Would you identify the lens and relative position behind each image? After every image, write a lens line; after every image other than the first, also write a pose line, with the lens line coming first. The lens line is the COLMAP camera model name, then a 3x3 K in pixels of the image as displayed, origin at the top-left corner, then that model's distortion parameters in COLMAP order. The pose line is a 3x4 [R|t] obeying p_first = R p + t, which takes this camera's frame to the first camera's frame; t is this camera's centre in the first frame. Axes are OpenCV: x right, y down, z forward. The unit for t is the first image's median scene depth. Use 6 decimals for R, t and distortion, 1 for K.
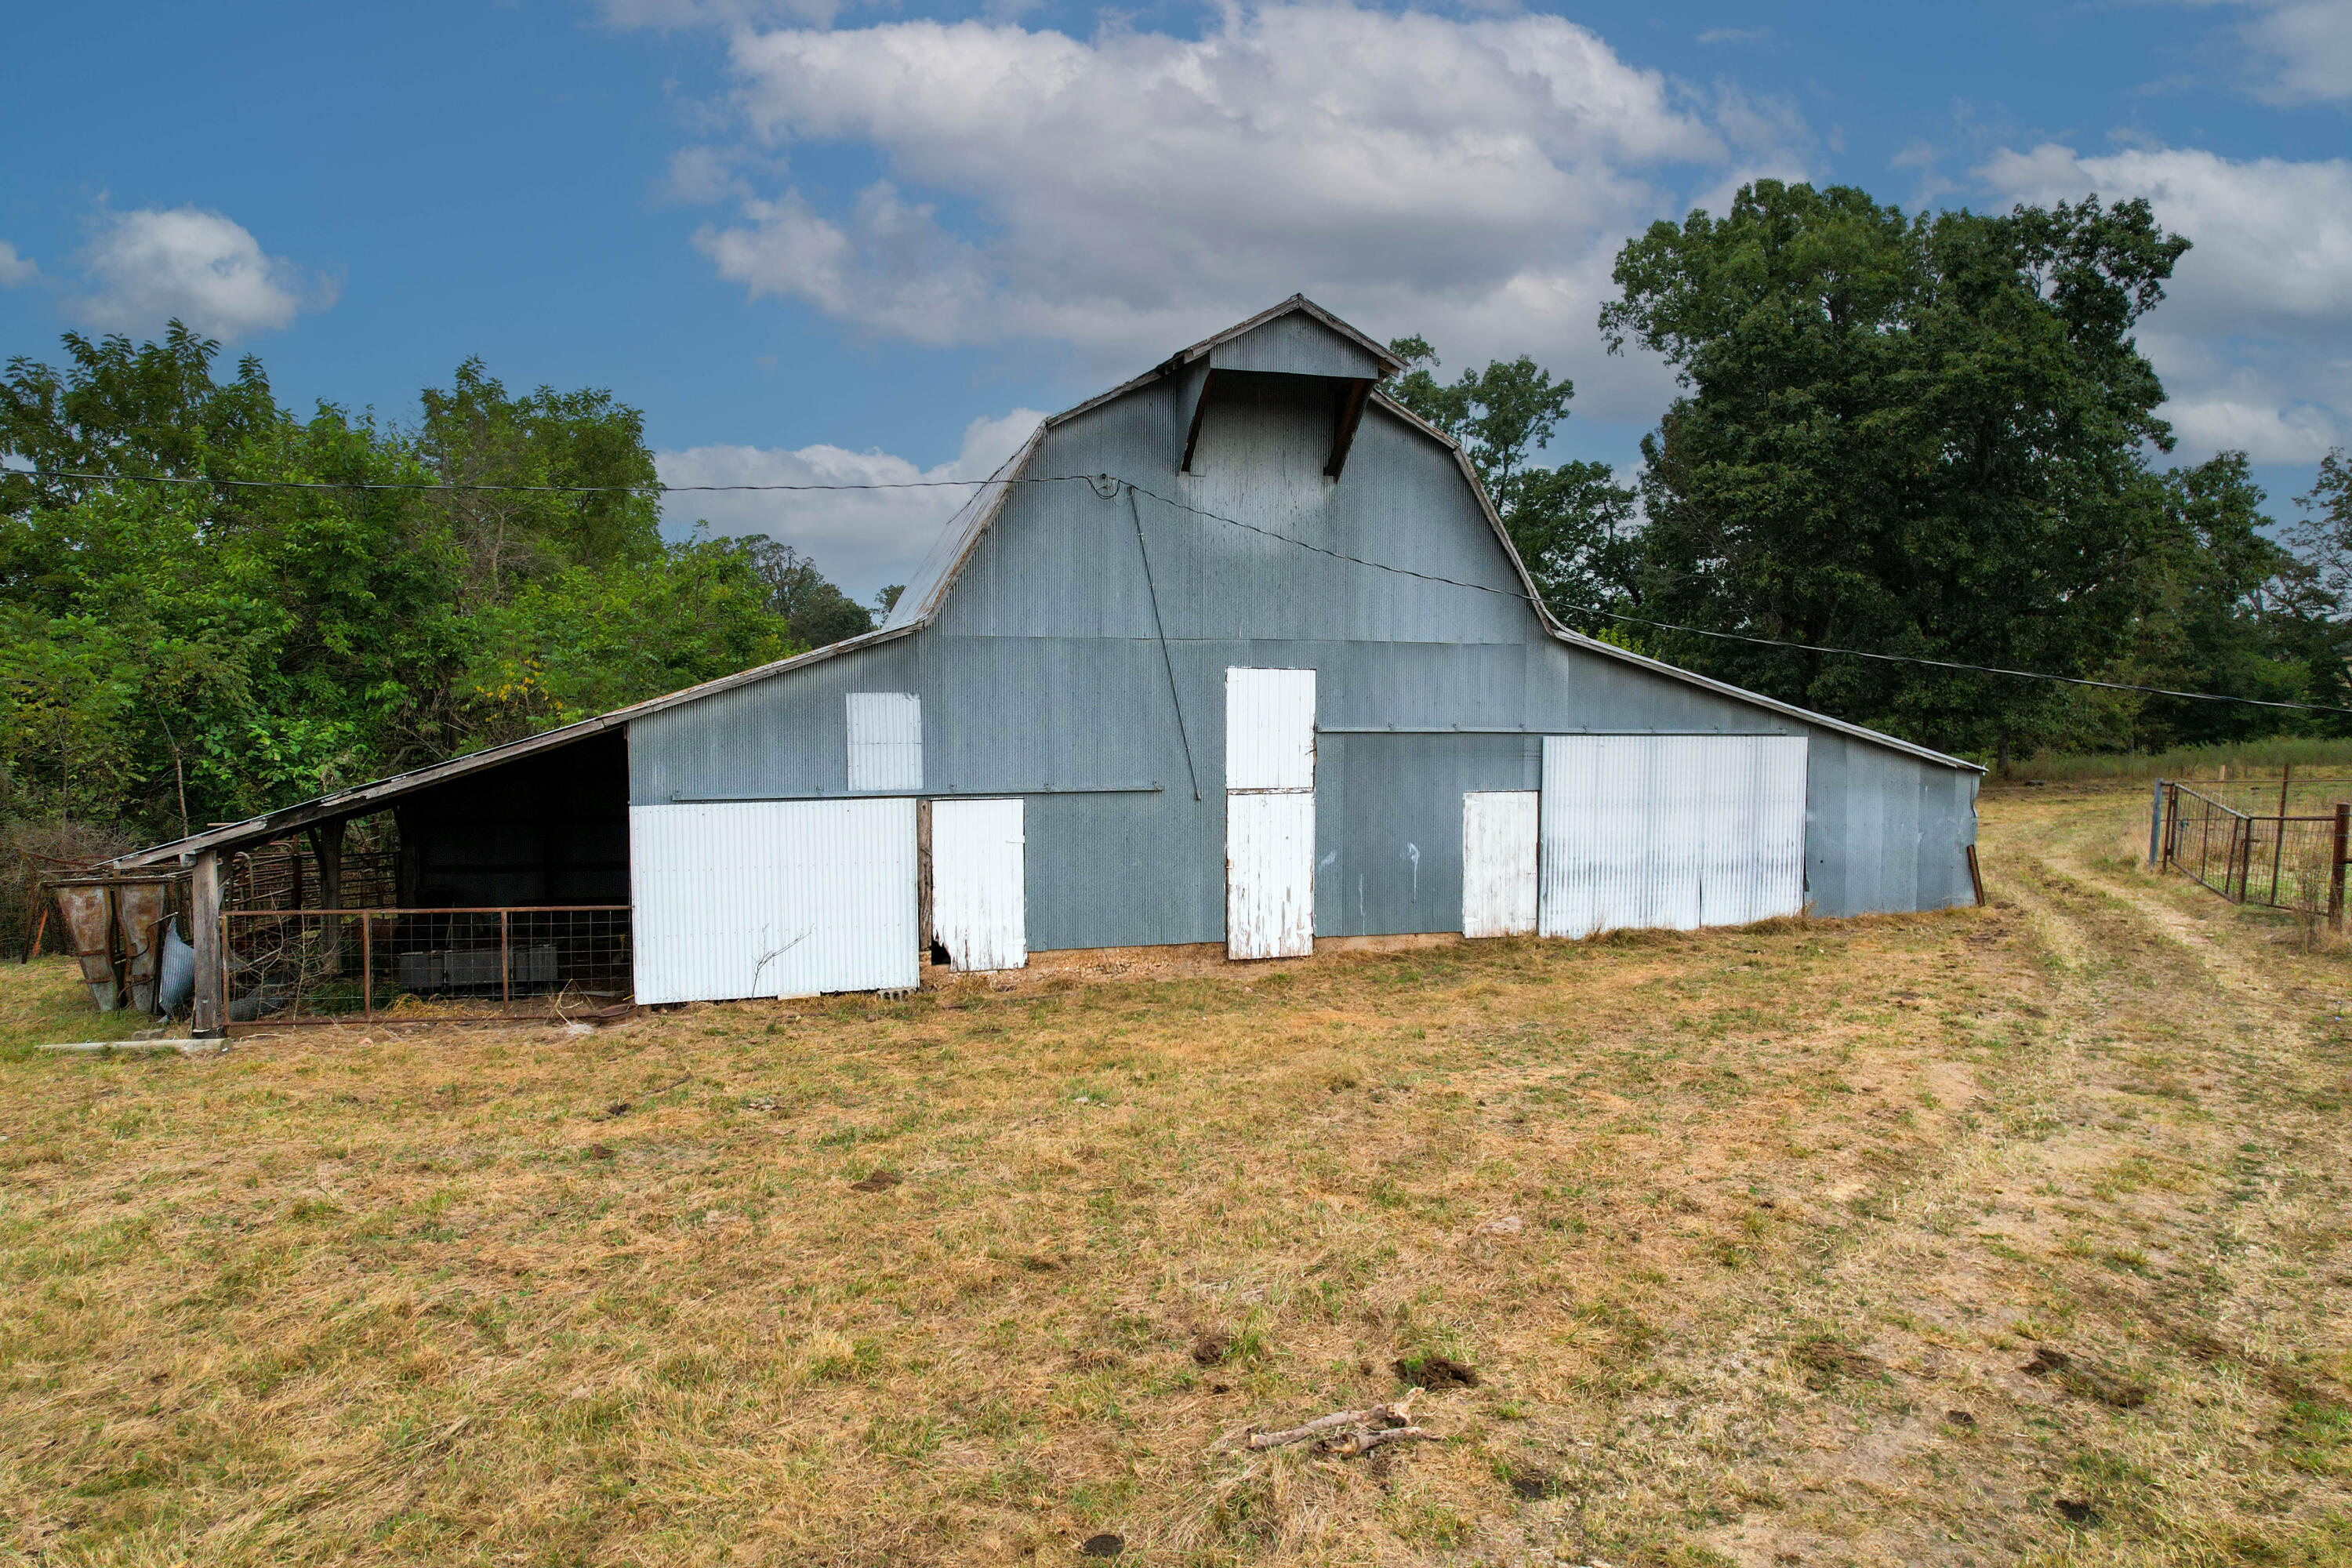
lens RADIAL K [[1497.8, 0, 1173.8], [0, 1497.8, 866.6], [0, 0, 1]] dist [-0.021530, 0.002285]
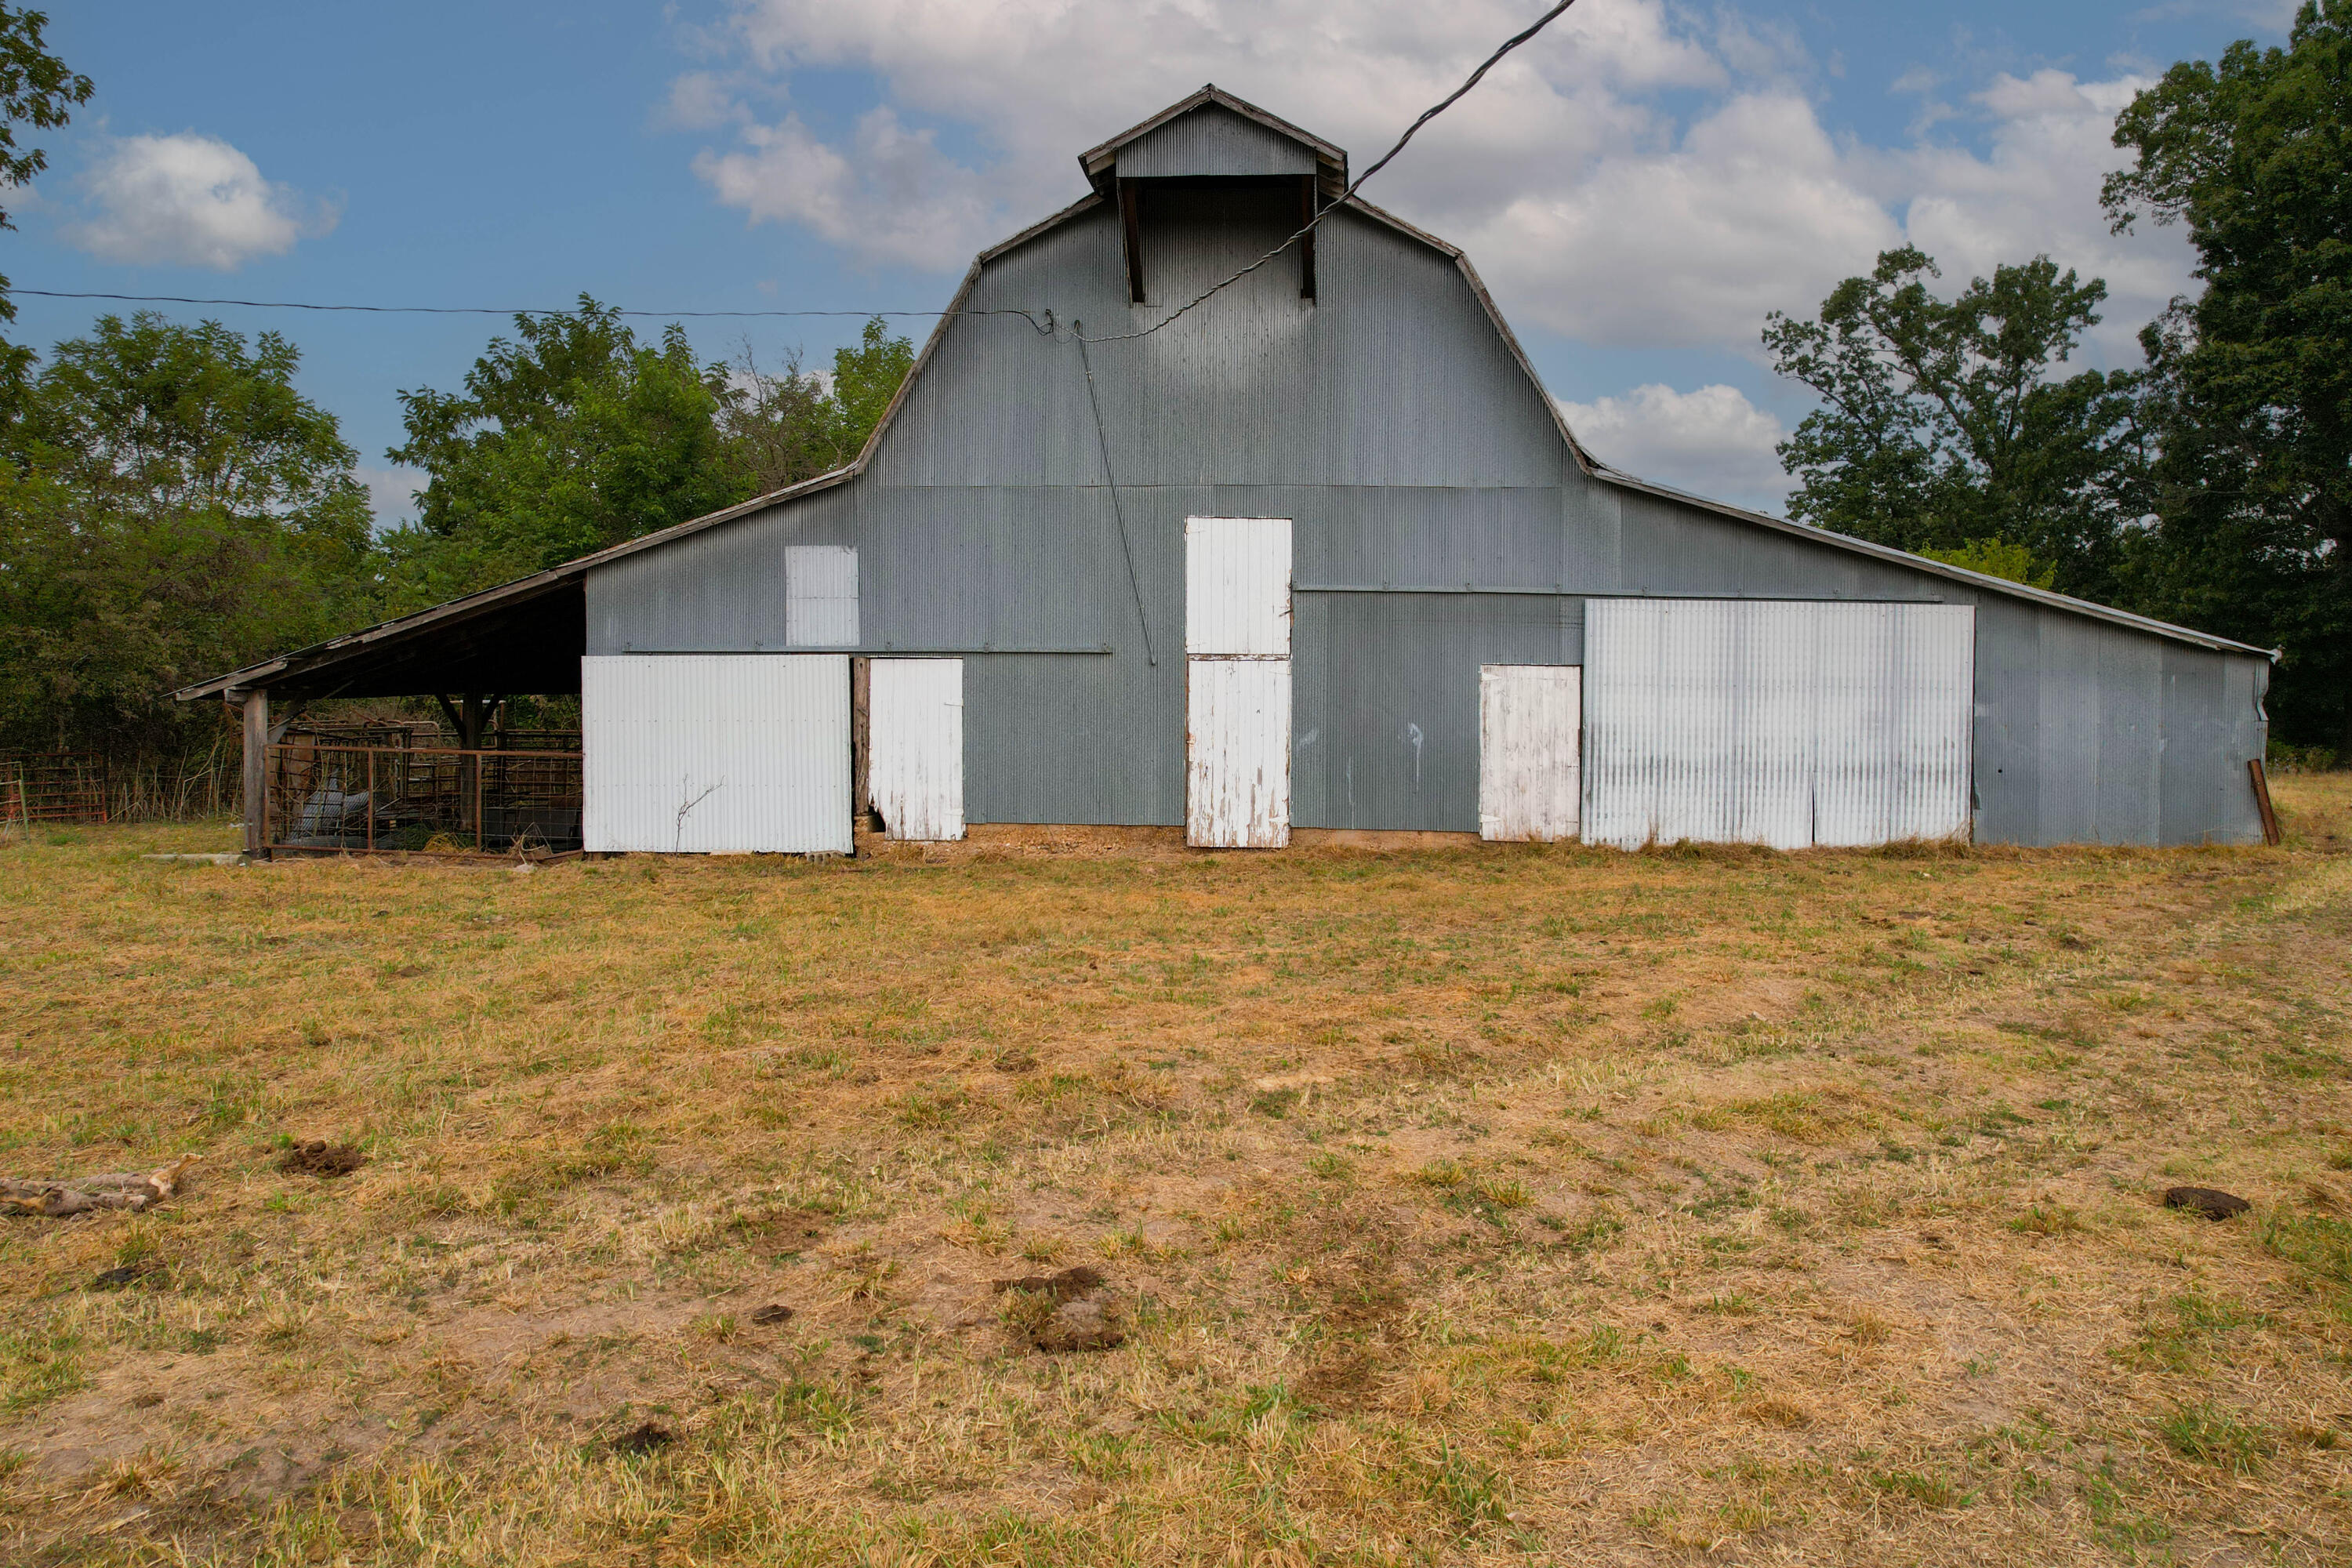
lens RADIAL K [[1515.0, 0, 1176.0], [0, 1515.0, 784.0], [0, 0, 1]] dist [-0.061793, 0.067919]
pose [[0.937154, 0.035427, -0.347113, 0.341503], [-0.048932, 0.998345, -0.030214, 0.052813], [0.345469, 0.045300, 0.937336, 0.153944]]
